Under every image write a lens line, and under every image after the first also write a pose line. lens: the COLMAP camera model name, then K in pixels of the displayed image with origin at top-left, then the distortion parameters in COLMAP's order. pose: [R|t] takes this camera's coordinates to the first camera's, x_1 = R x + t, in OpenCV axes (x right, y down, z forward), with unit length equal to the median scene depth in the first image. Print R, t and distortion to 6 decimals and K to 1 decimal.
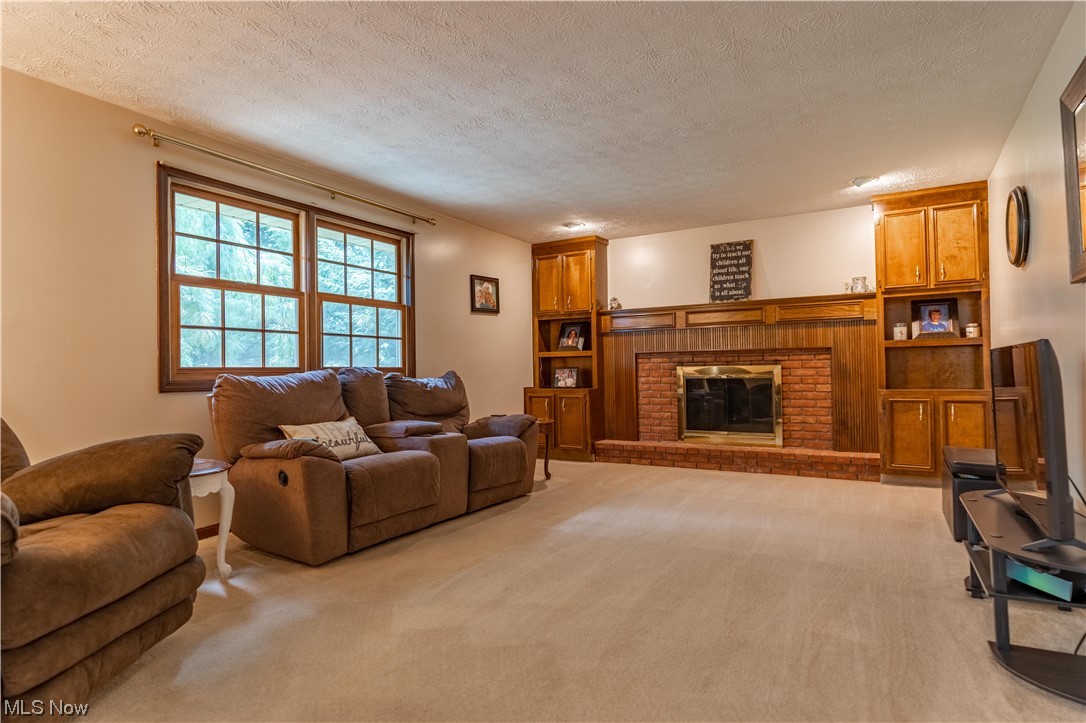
lens RADIAL K [[603.1, 0, 543.0], [0, 603.1, 361.5], [0, 0, 1]] dist [0.006465, 0.000749]
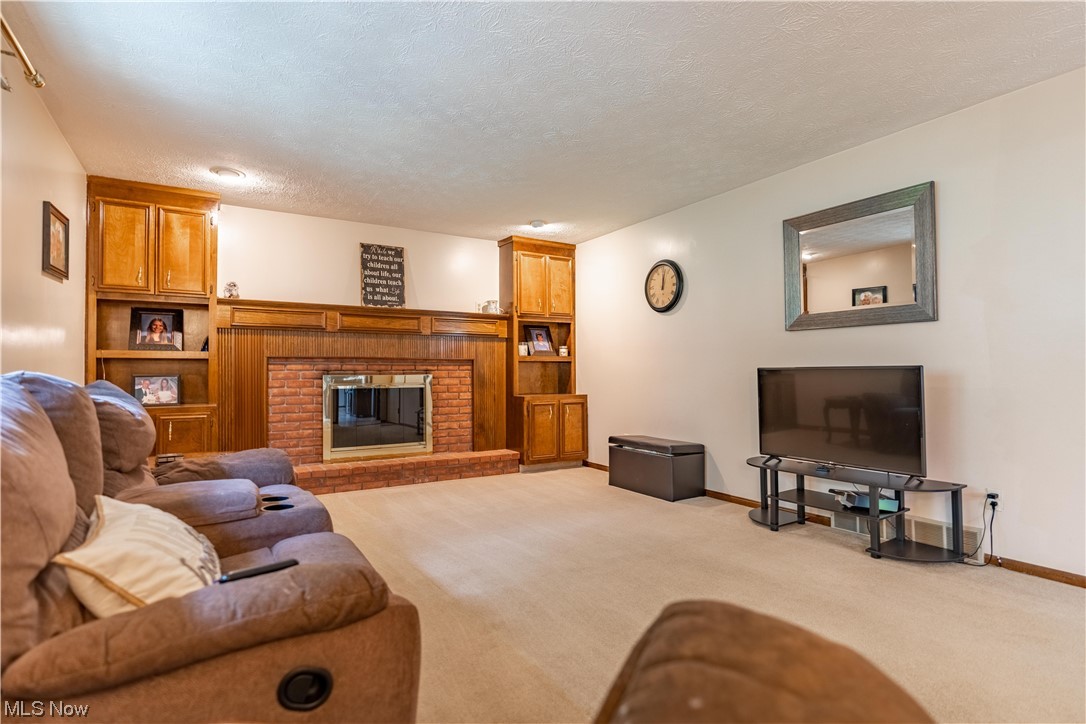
lens RADIAL K [[550.8, 0, 543.0], [0, 550.8, 362.0], [0, 0, 1]] dist [-0.001489, -0.000046]
pose [[0.467202, 0.029760, 0.883650, -0.341495], [-0.016202, 0.999554, -0.025097, 0.004649], [-0.884002, -0.002591, 0.467475, 0.377200]]
